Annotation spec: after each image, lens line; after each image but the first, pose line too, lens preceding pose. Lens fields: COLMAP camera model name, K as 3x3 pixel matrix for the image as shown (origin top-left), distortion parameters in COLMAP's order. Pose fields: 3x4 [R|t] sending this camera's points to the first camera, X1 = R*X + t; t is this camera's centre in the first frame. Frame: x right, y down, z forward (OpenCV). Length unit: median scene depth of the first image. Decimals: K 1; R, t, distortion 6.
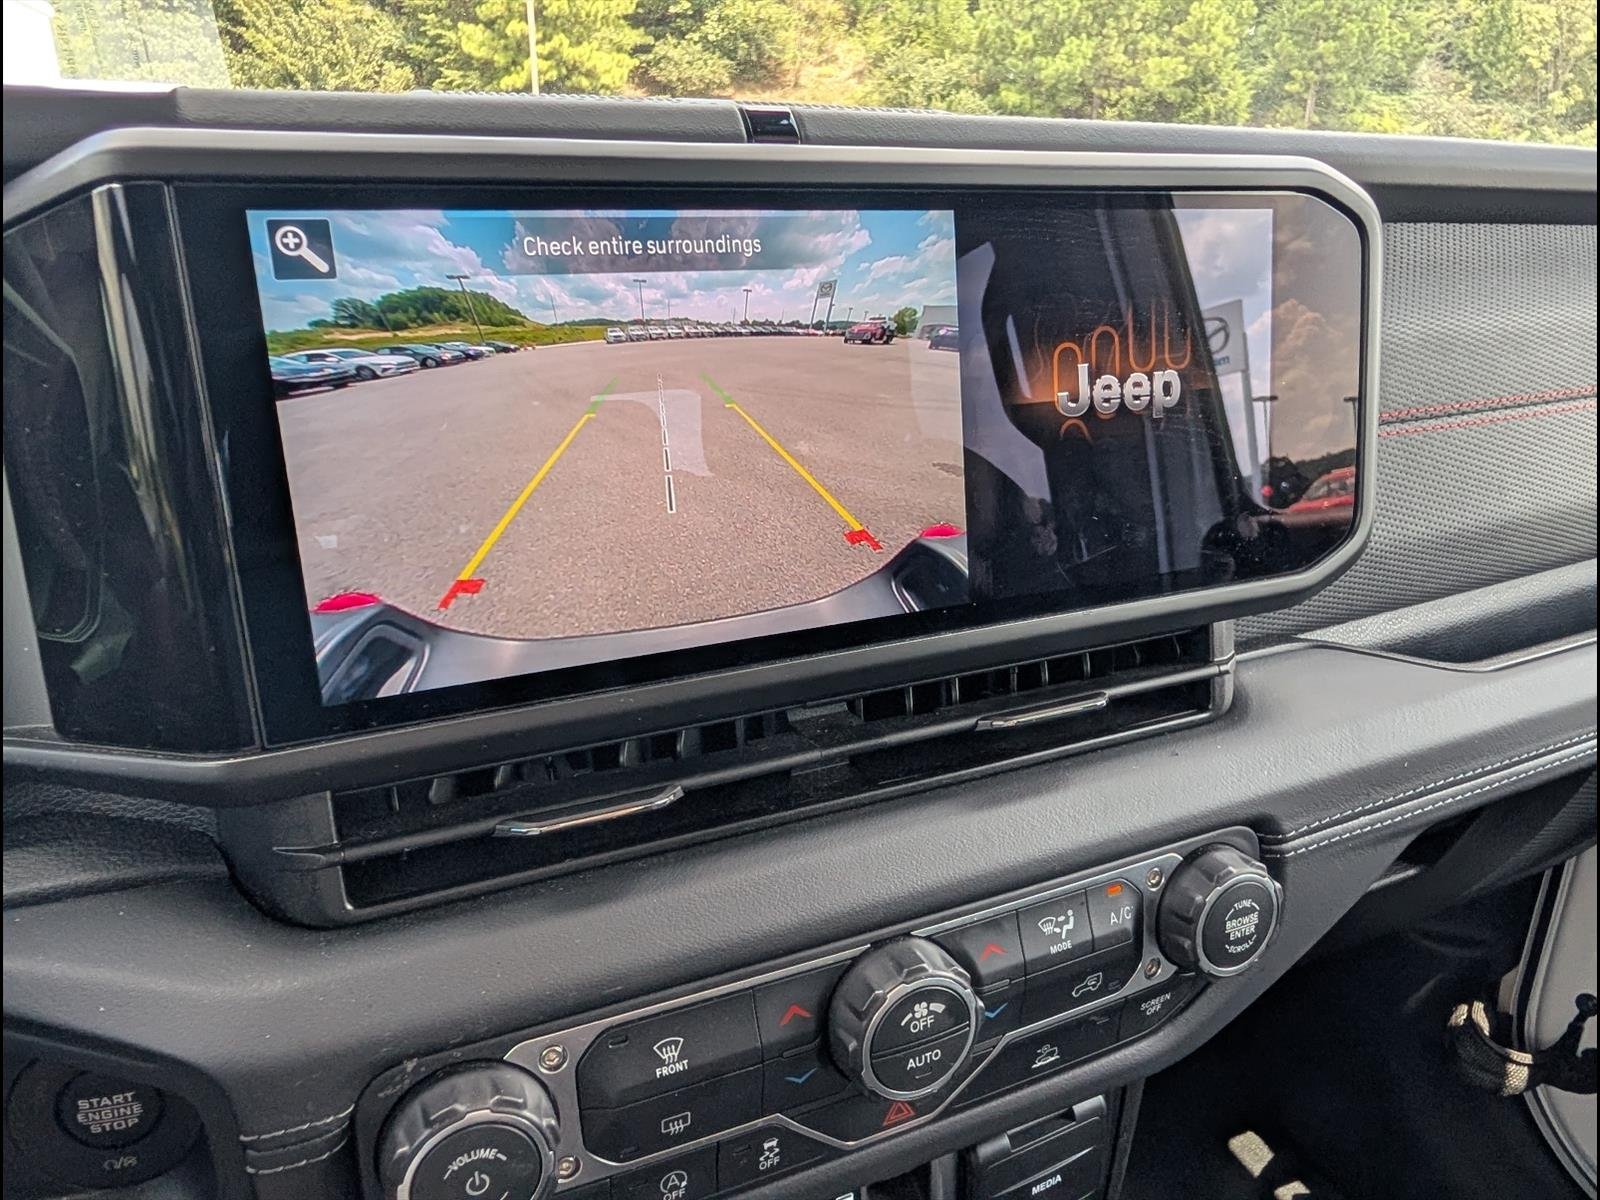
lens RADIAL K [[1113.9, 0, 796.5], [0, 1113.9, 608.5], [0, 0, 1]] dist [0.002052, -0.002589]
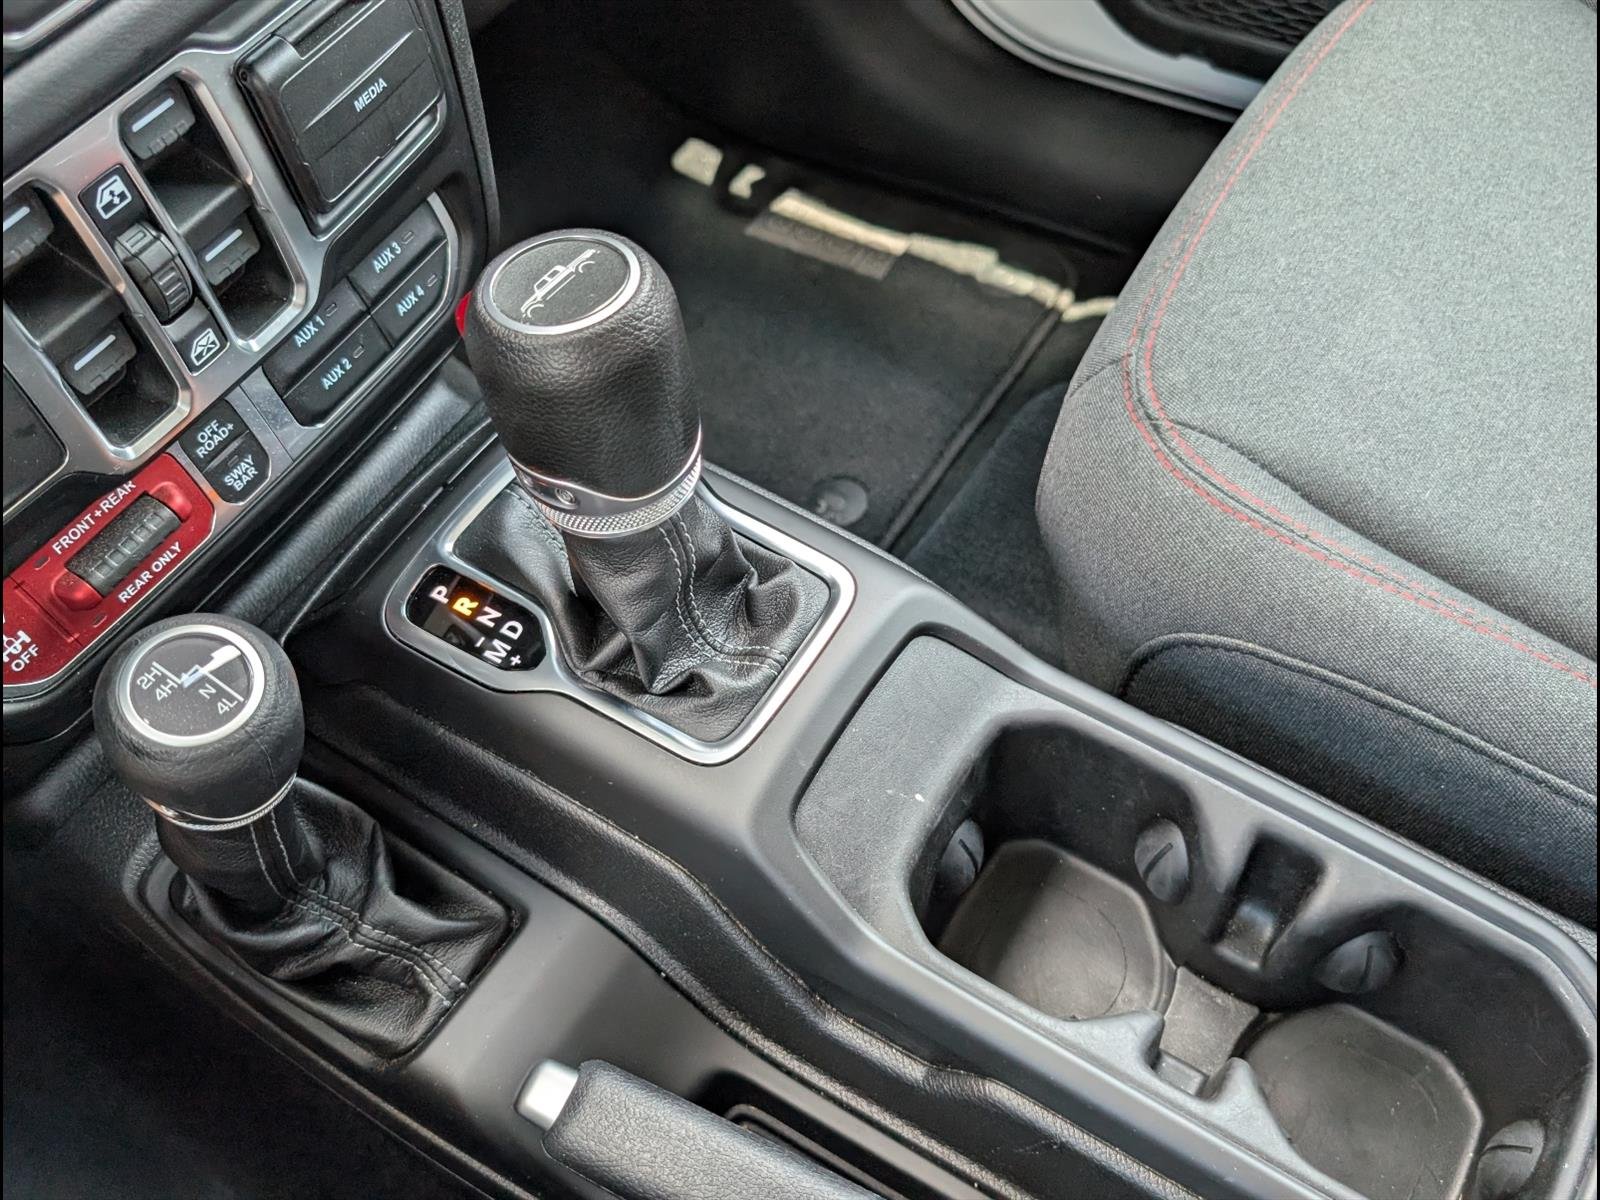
lens RADIAL K [[1392.4, 0, 809.5], [0, 1392.4, 620.0], [0, 0, 1]] dist [-0.023714, 0.033784]
pose [[0.833636, -0.485622, 0.263102, 0.042949], [0.244027, 0.751192, 0.613320, 0.258050], [-0.495481, -0.447082, 0.744726, -0.049806]]
